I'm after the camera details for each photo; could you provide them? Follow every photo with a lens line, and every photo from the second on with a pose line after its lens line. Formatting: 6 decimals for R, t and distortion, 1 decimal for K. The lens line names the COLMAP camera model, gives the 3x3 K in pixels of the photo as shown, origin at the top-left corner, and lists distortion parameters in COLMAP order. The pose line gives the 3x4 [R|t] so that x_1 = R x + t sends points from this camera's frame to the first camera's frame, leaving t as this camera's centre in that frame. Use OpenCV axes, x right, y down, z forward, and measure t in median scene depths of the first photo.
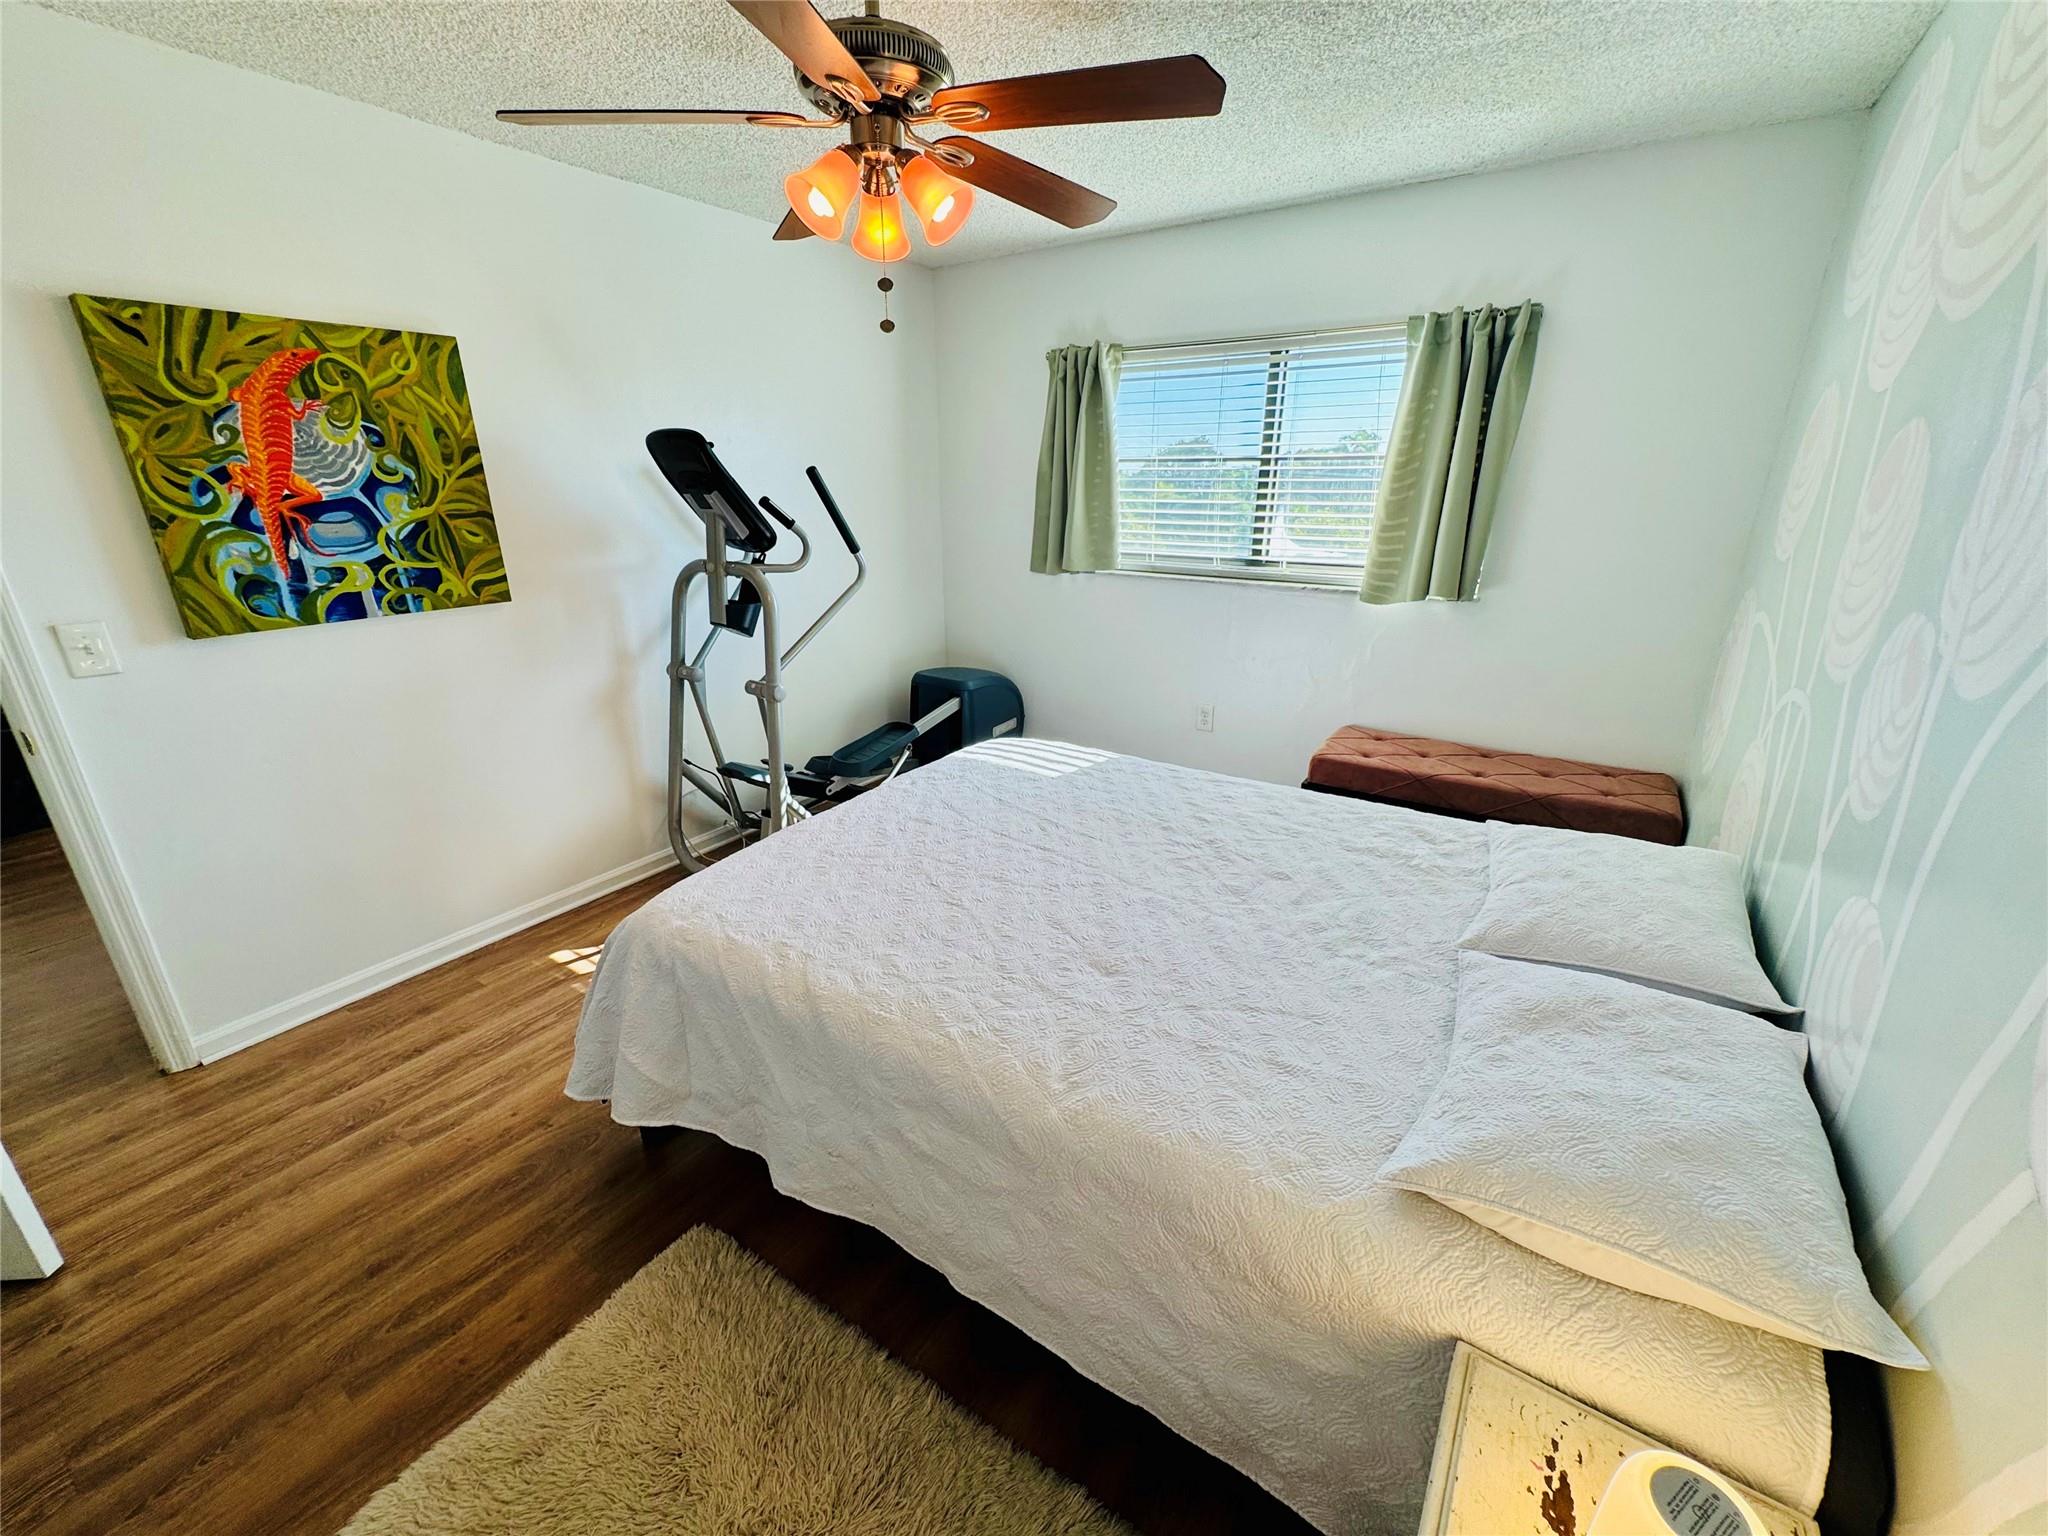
lens RADIAL K [[824.4, 0, 1024.0], [0, 824.4, 768.0], [0, 0, 1]] dist [-0.002592, 0.000580]
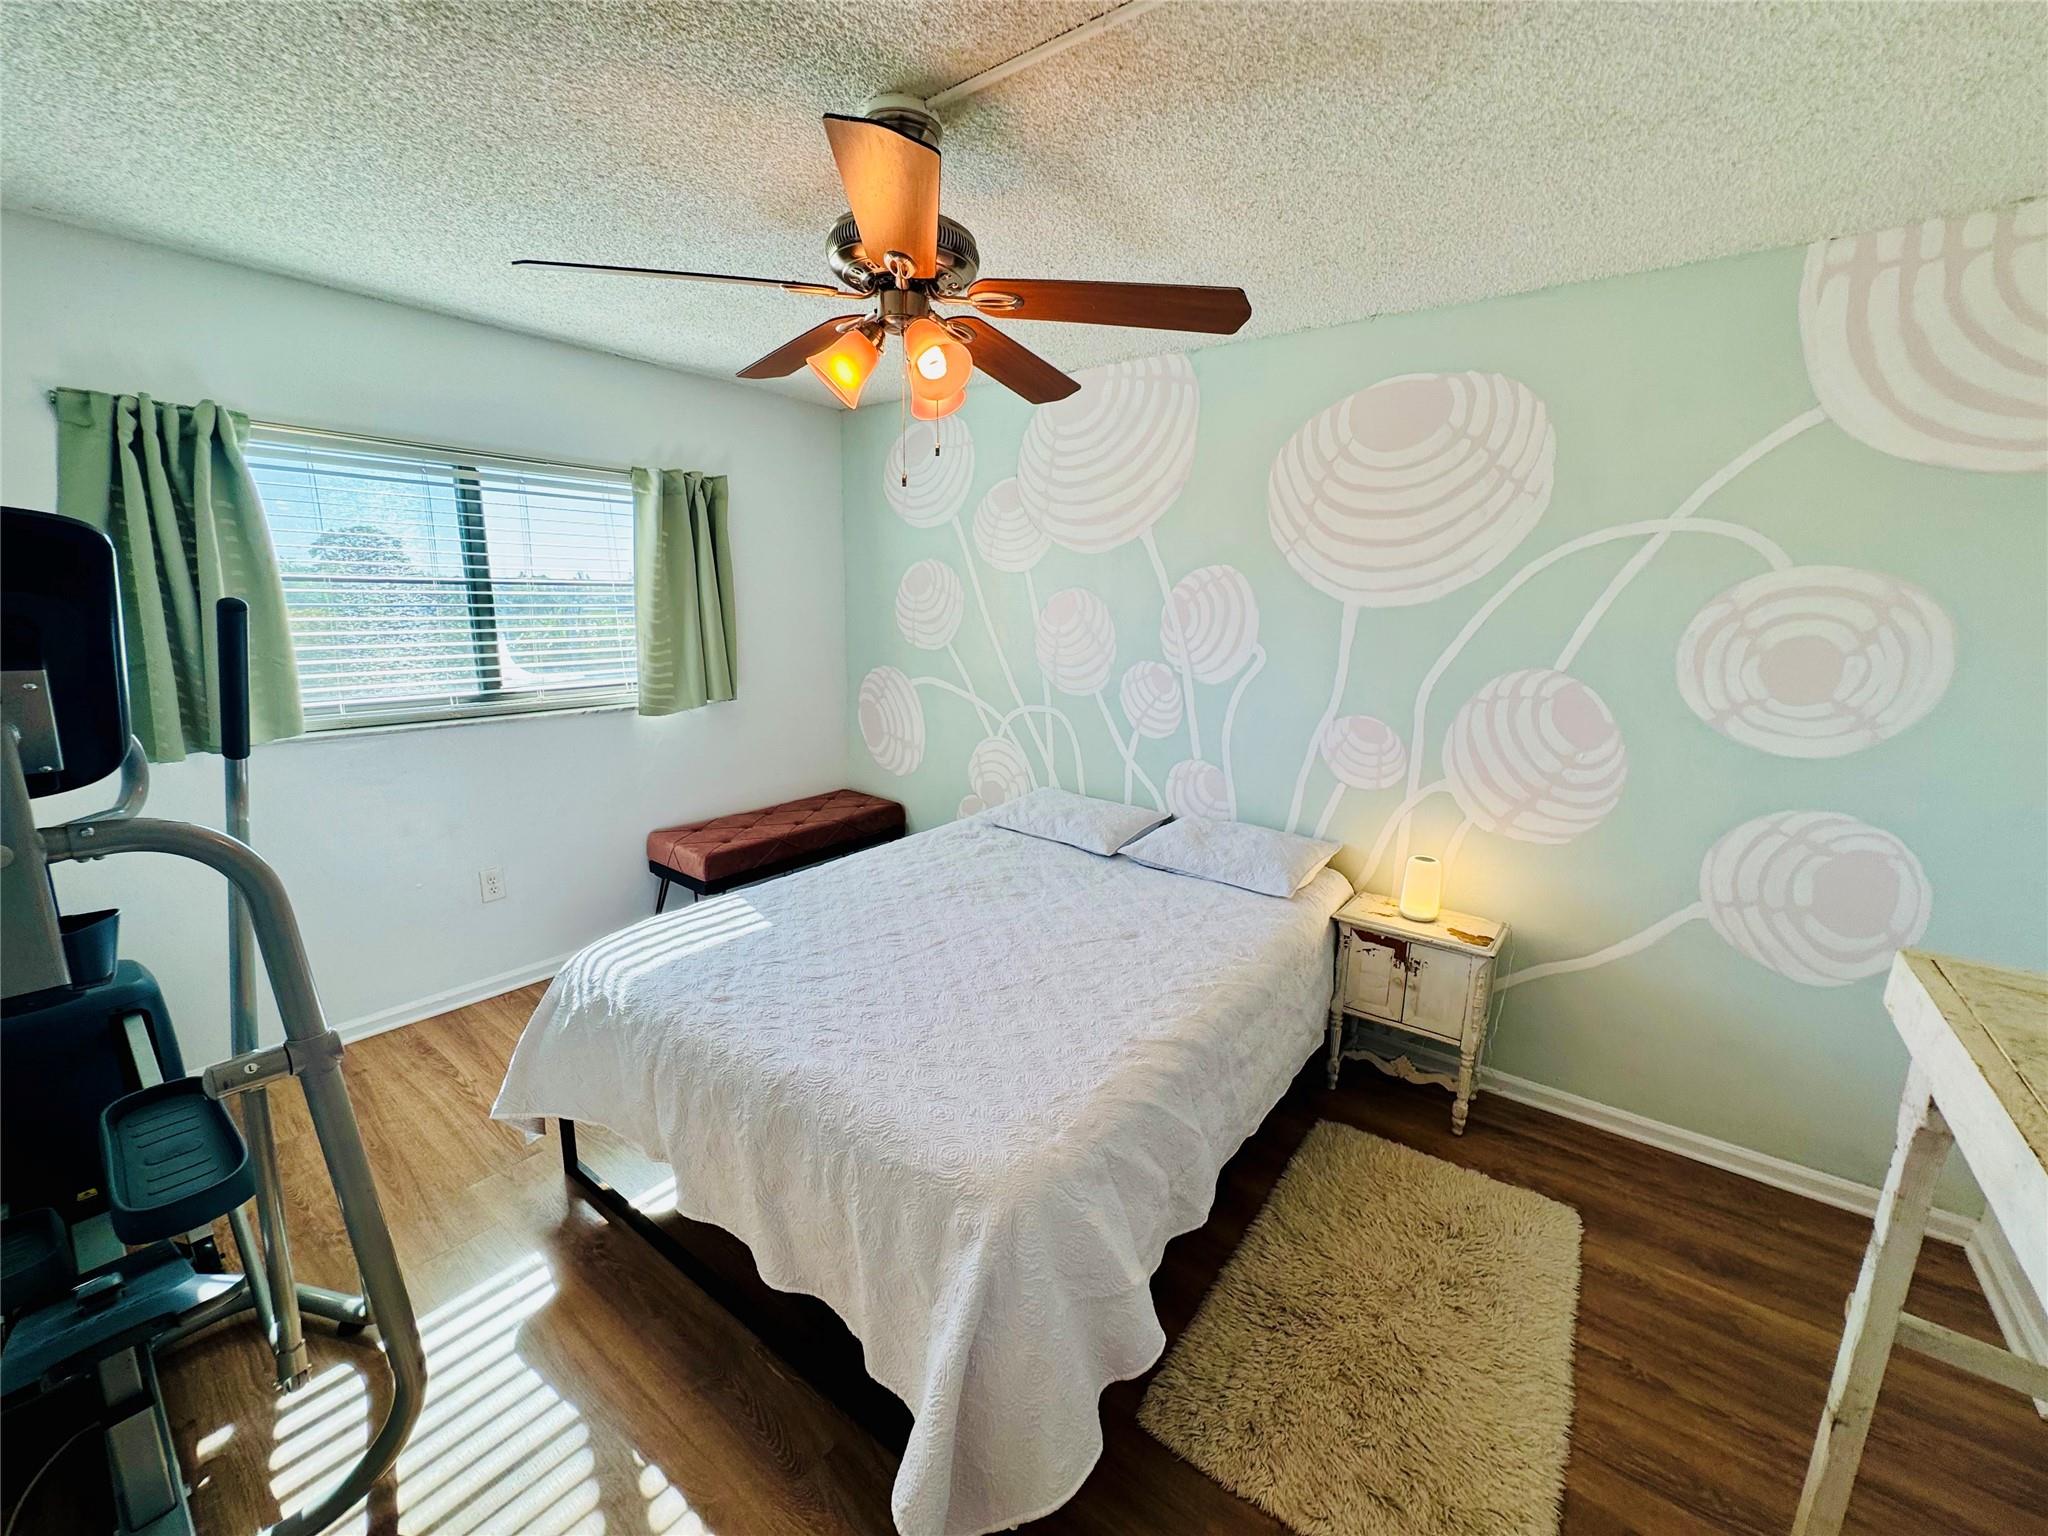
lens RADIAL K [[823.4, 0, 1024.0], [0, 823.4, 768.0], [0, 0, 1]] dist [-0.000229, 0.000041]
pose [[0.054858, -0.202631, 0.977717, -0.948157], [0.315916, 0.932411, 0.175516, -0.262578], [-0.947200, 0.299248, 0.115165, 0.662760]]
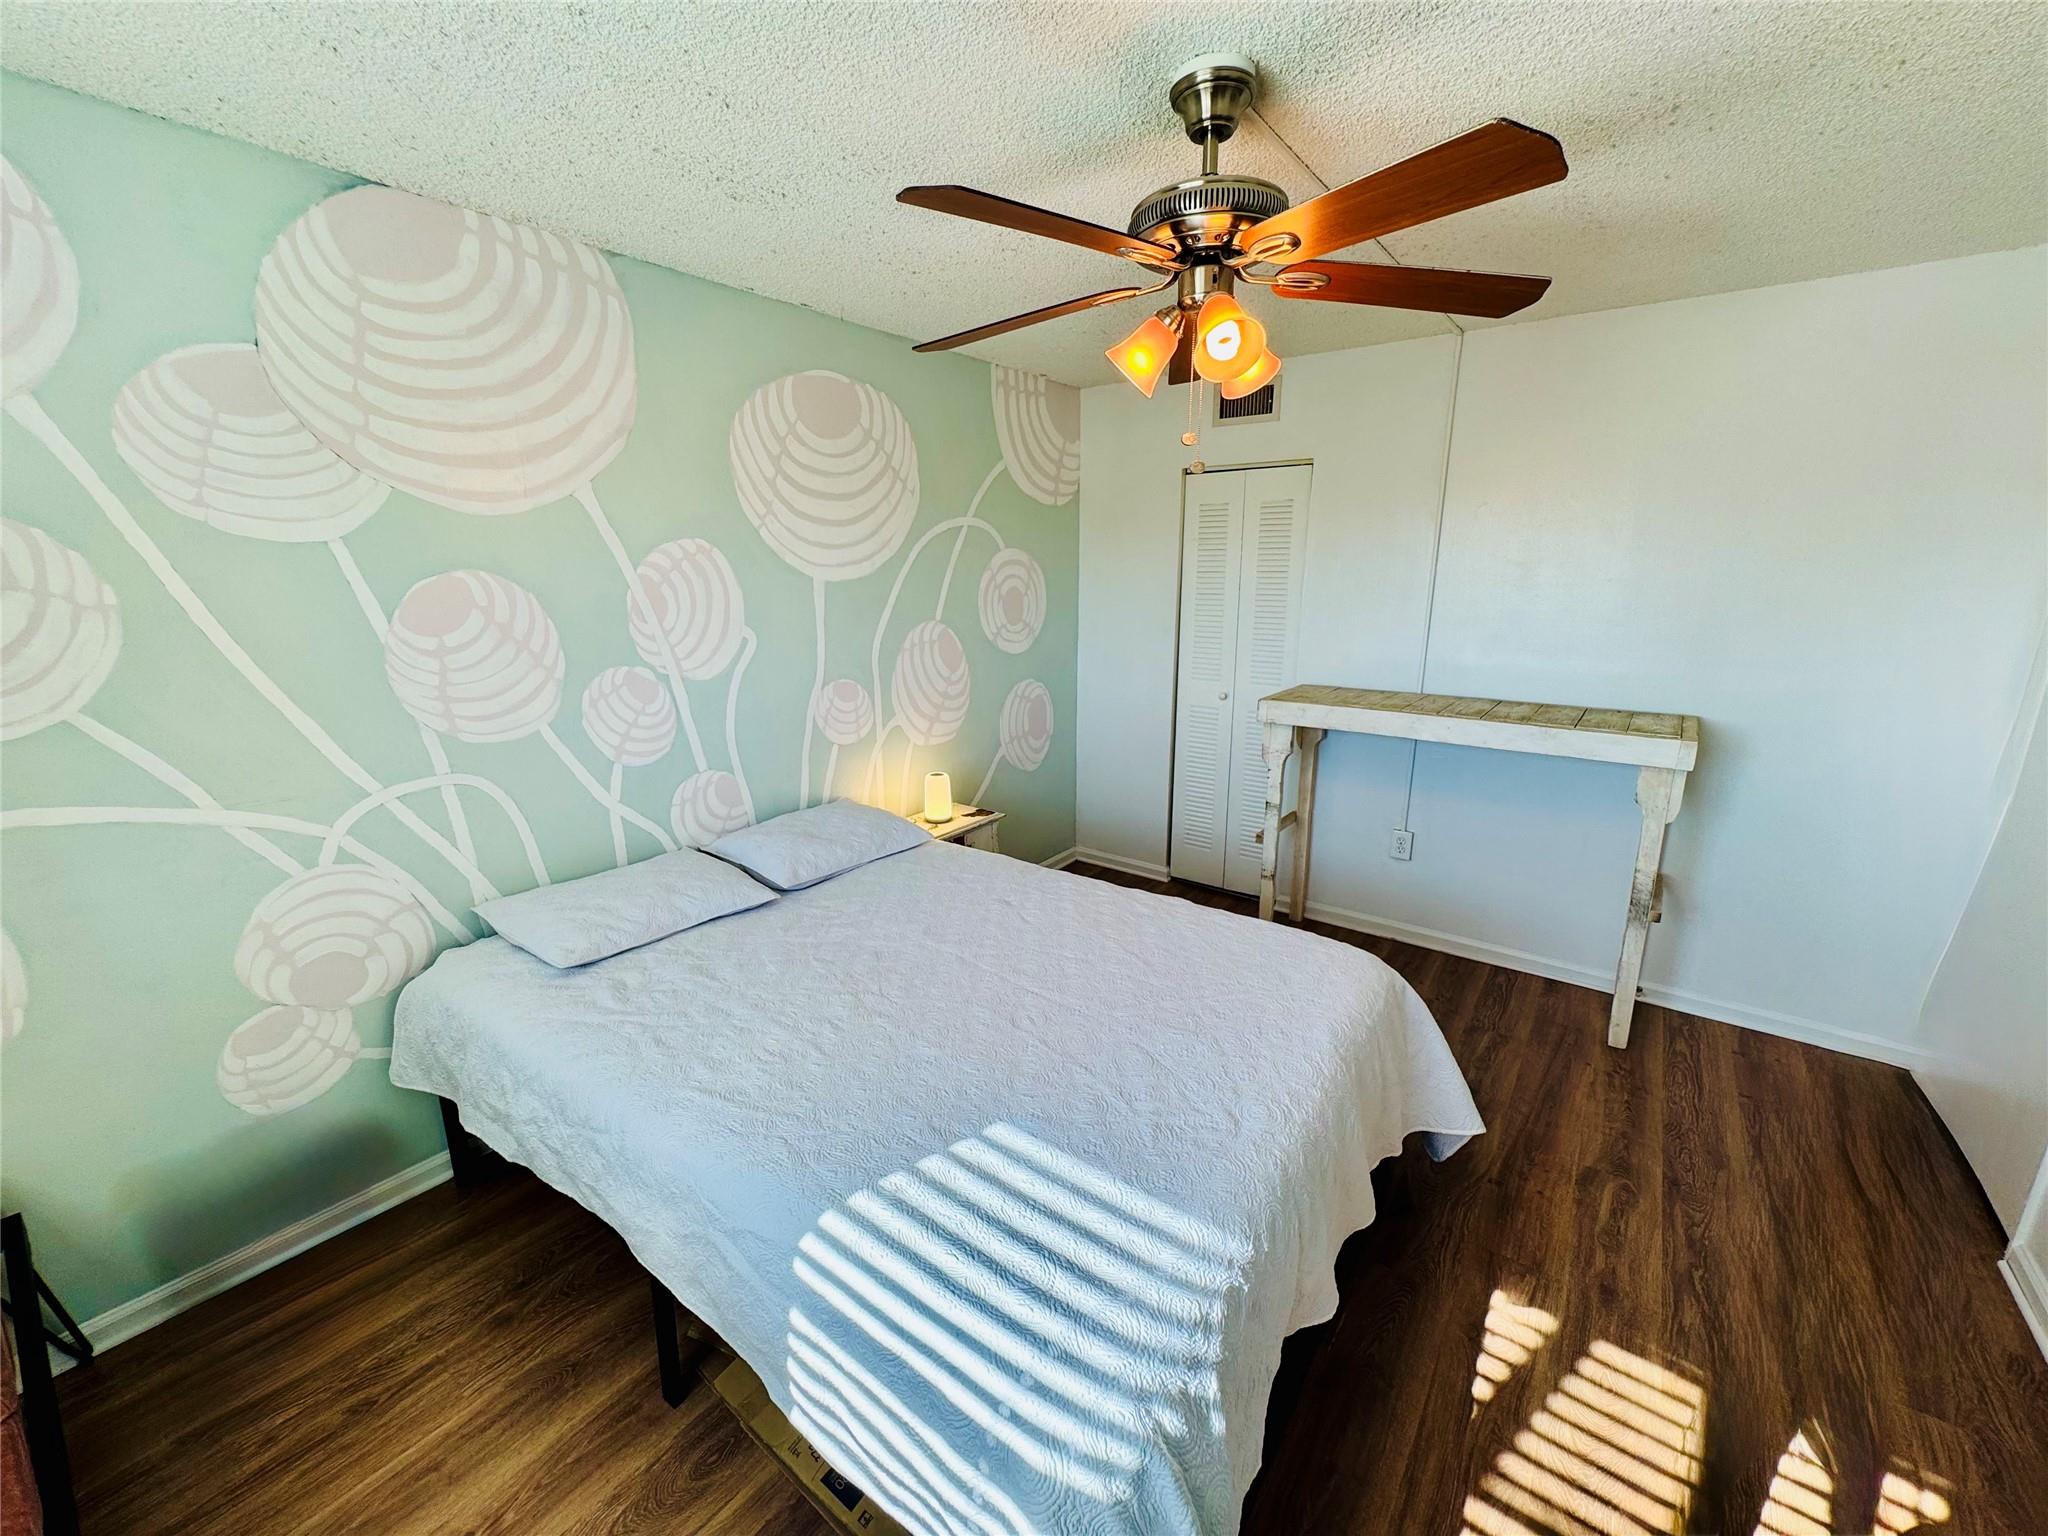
lens RADIAL K [[823.4, 0, 1024.0], [0, 823.4, 768.0], [0, 0, 1]] dist [-0.000229, 0.000041]
pose [[-0.998775, -0.002779, 0.049396, -0.014495], [0.024880, 0.834771, 0.550035, -0.600441], [-0.042763, 0.550591, -0.833679, 1.560632]]
